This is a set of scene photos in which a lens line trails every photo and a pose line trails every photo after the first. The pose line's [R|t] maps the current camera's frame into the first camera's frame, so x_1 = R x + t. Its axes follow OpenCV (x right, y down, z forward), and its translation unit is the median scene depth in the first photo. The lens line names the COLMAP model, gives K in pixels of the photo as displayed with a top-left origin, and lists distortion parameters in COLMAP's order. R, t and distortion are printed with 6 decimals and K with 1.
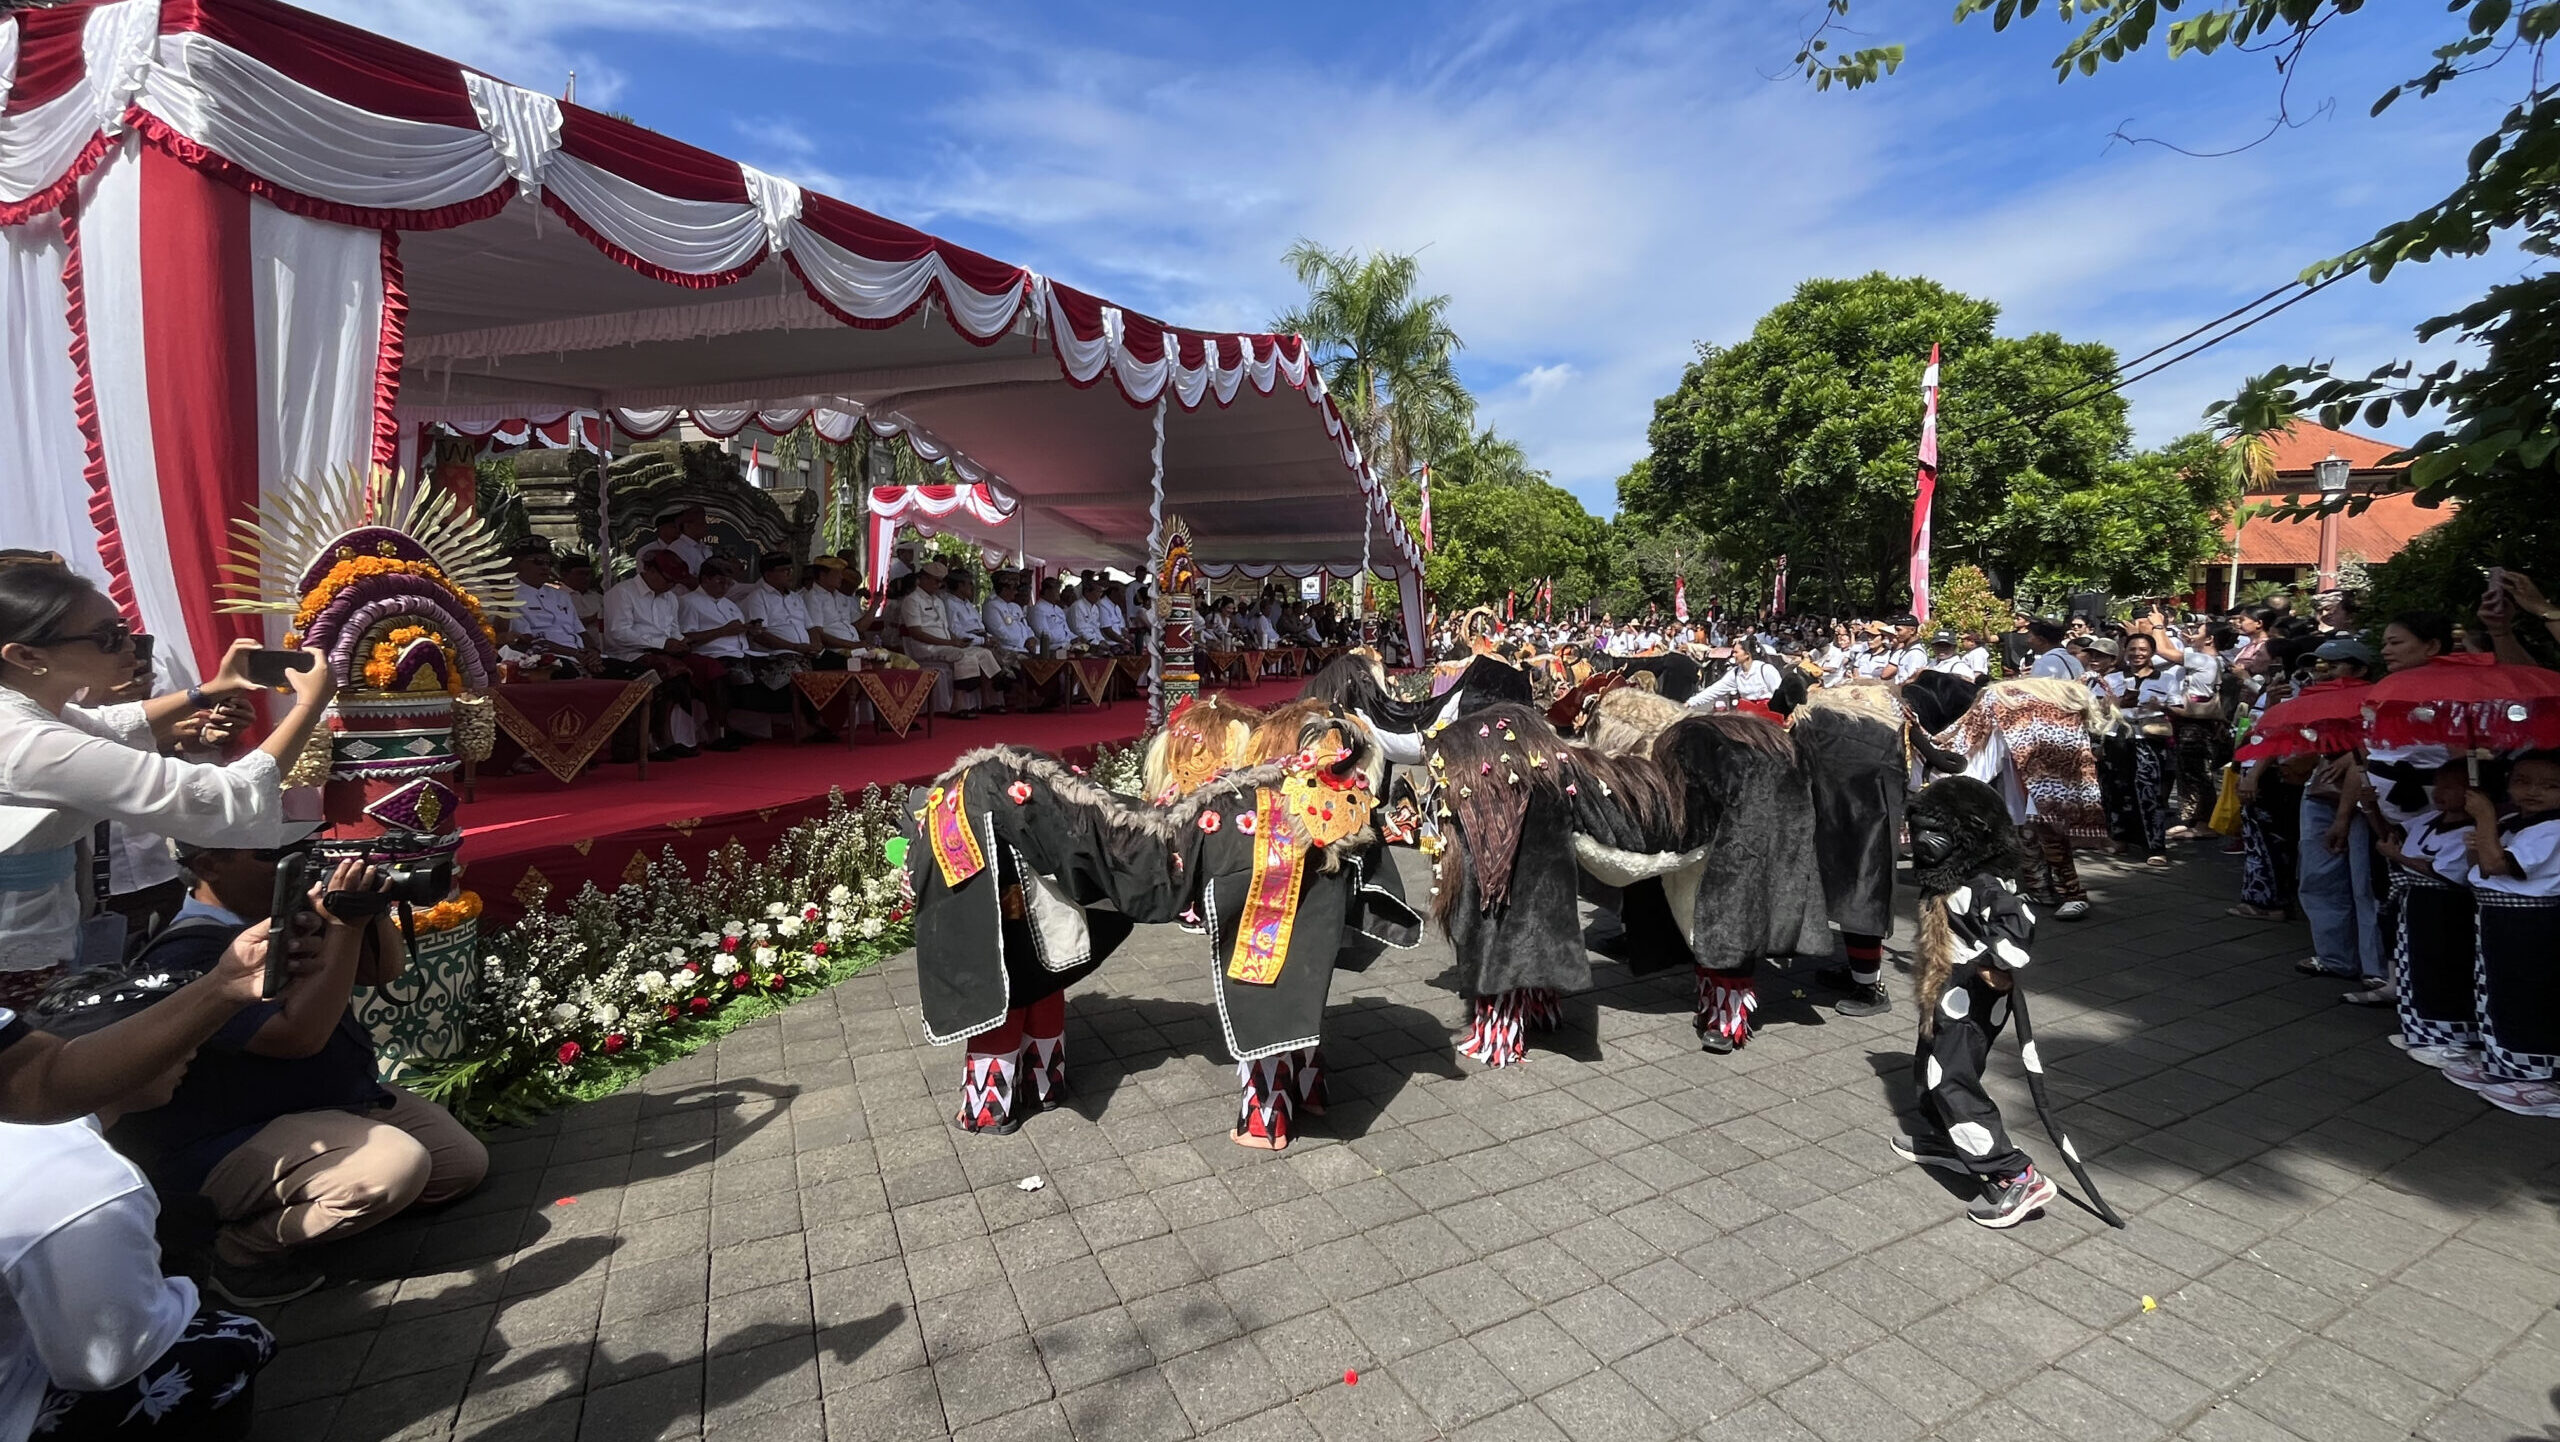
lens RADIAL K [[1062.6, 0, 1280.8], [0, 1062.6, 659.3], [0, 0, 1]] dist [-0.001356, -0.000160]
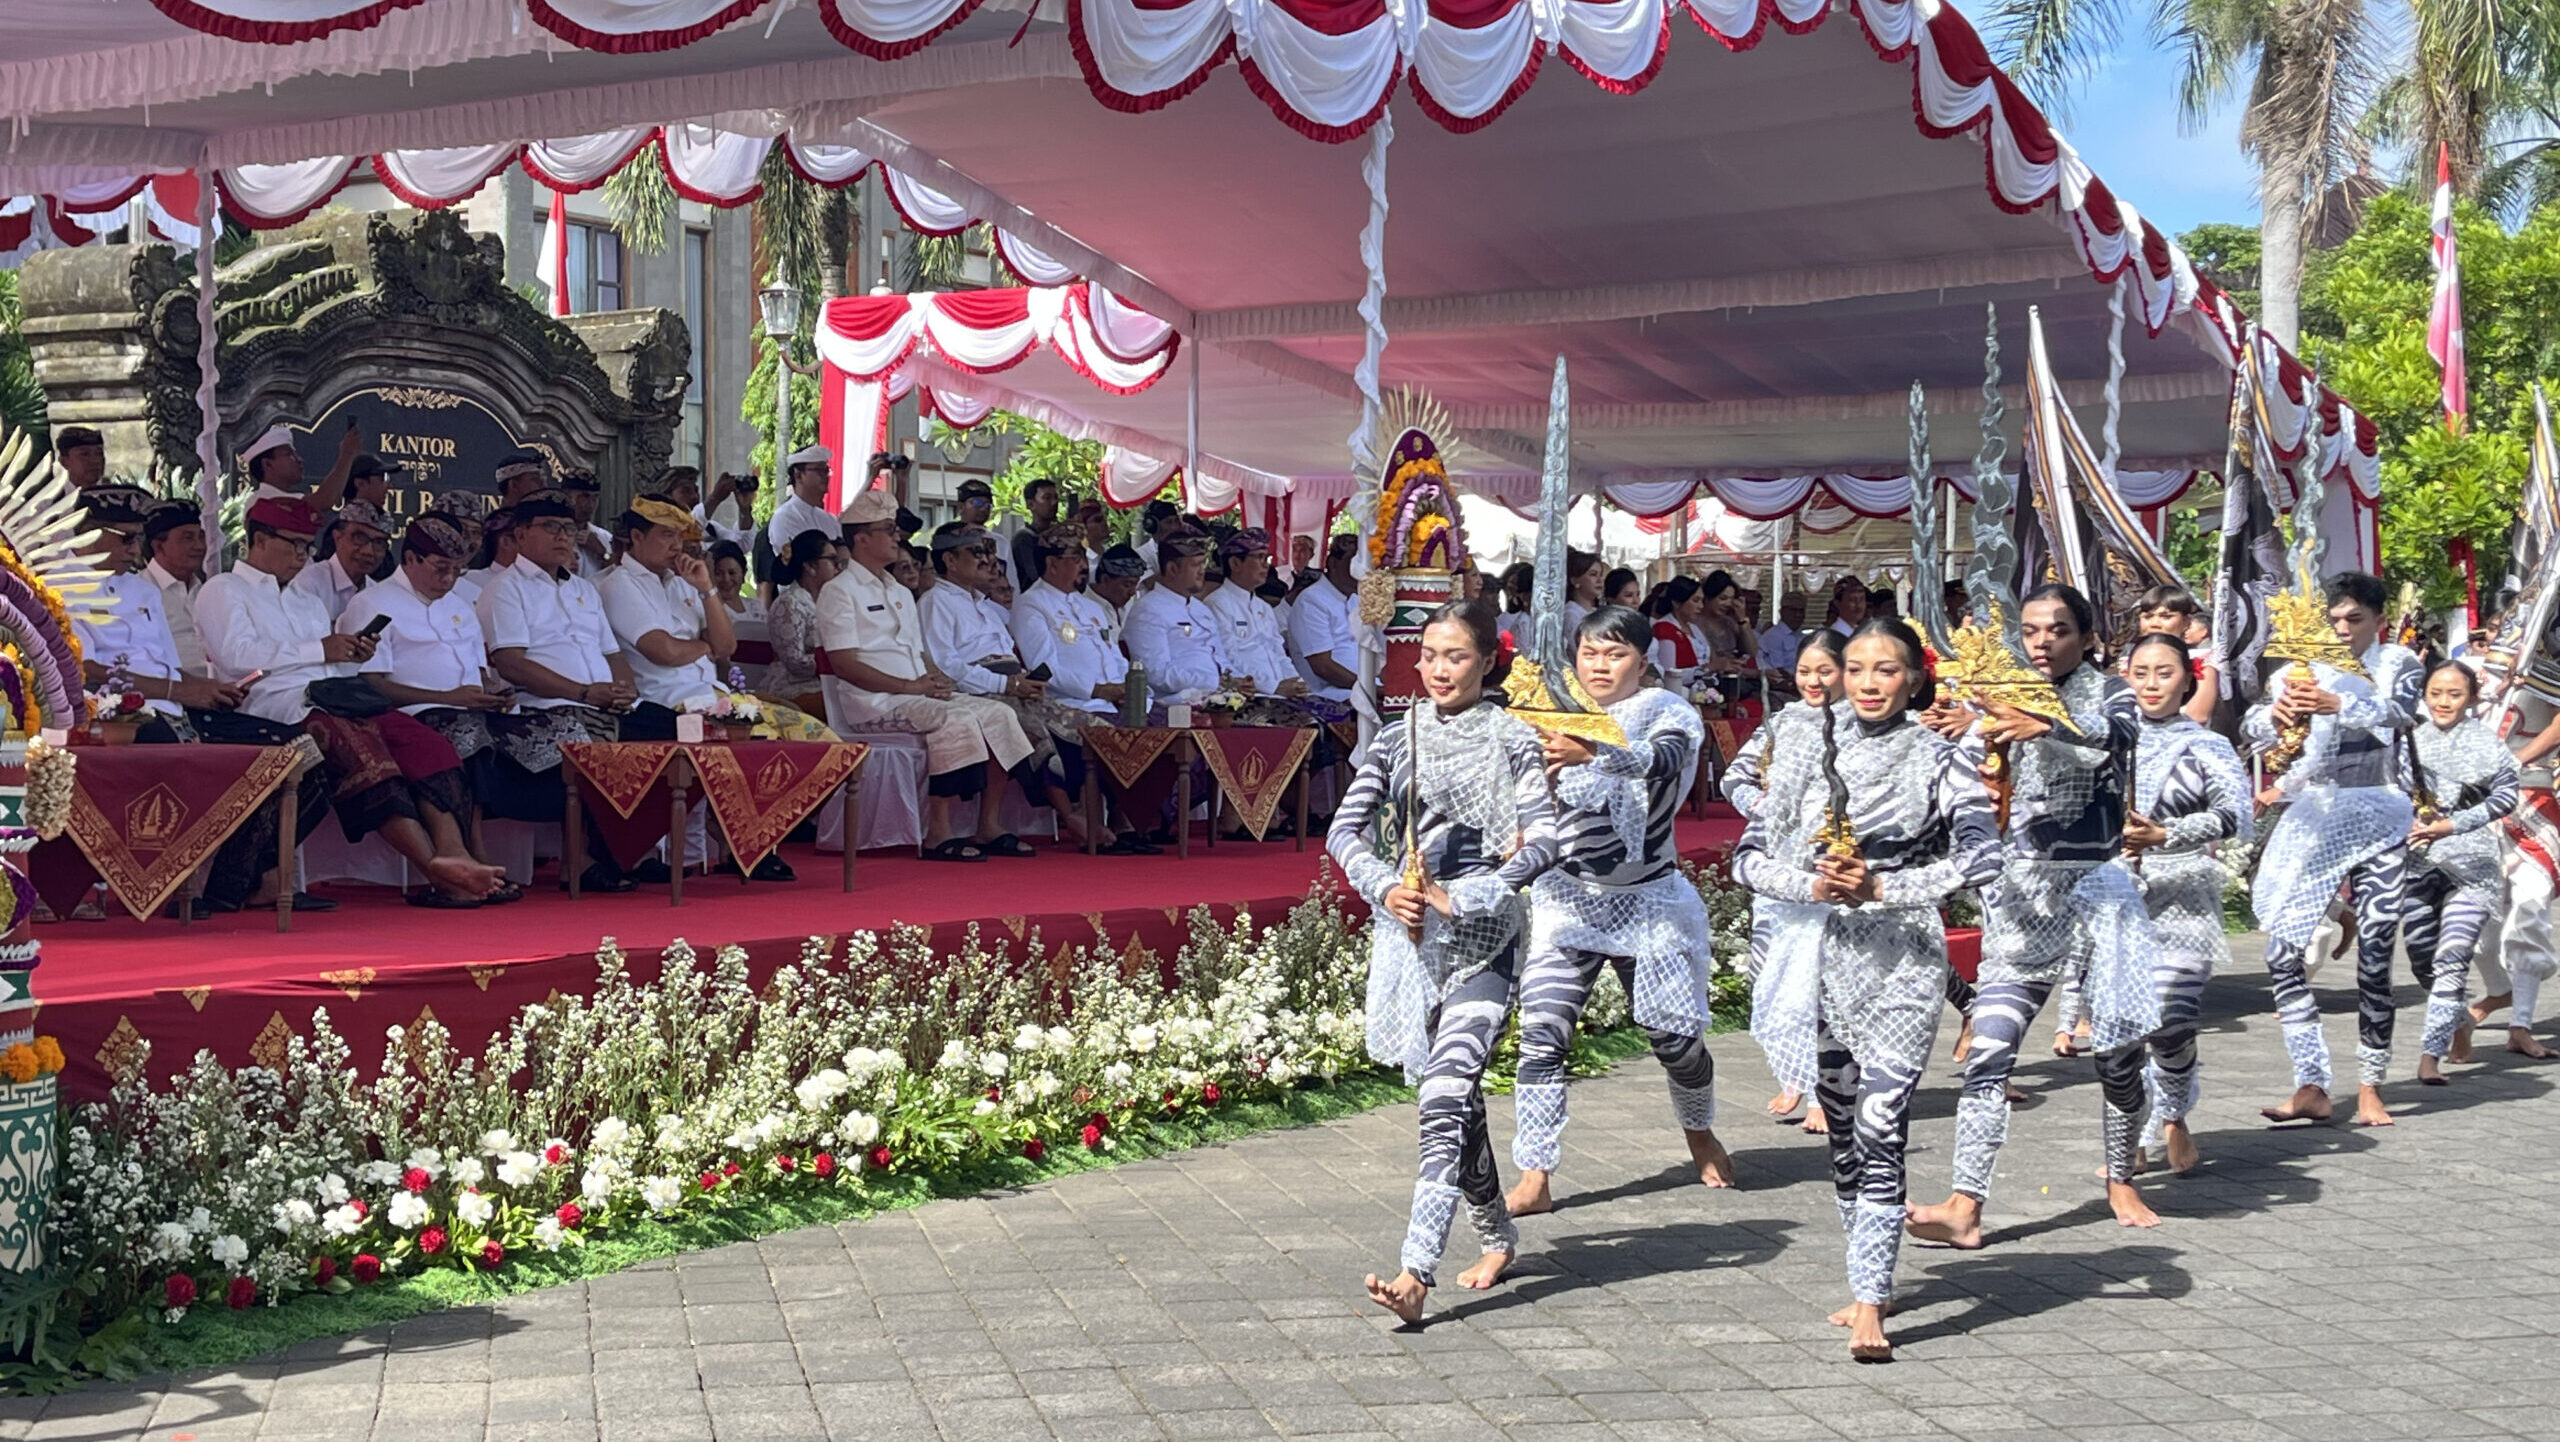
lens RADIAL K [[3392.4, 0, 1280.0], [0, 3392.4, 721.0], [0, 0, 1]] dist [0.171035, -0.564567]
pose [[0.966701, -0.002301, -0.255896, 0.382582], [-0.001659, 0.999882, -0.015257, 0.039080], [0.255901, 0.015174, 0.966584, -0.636955]]
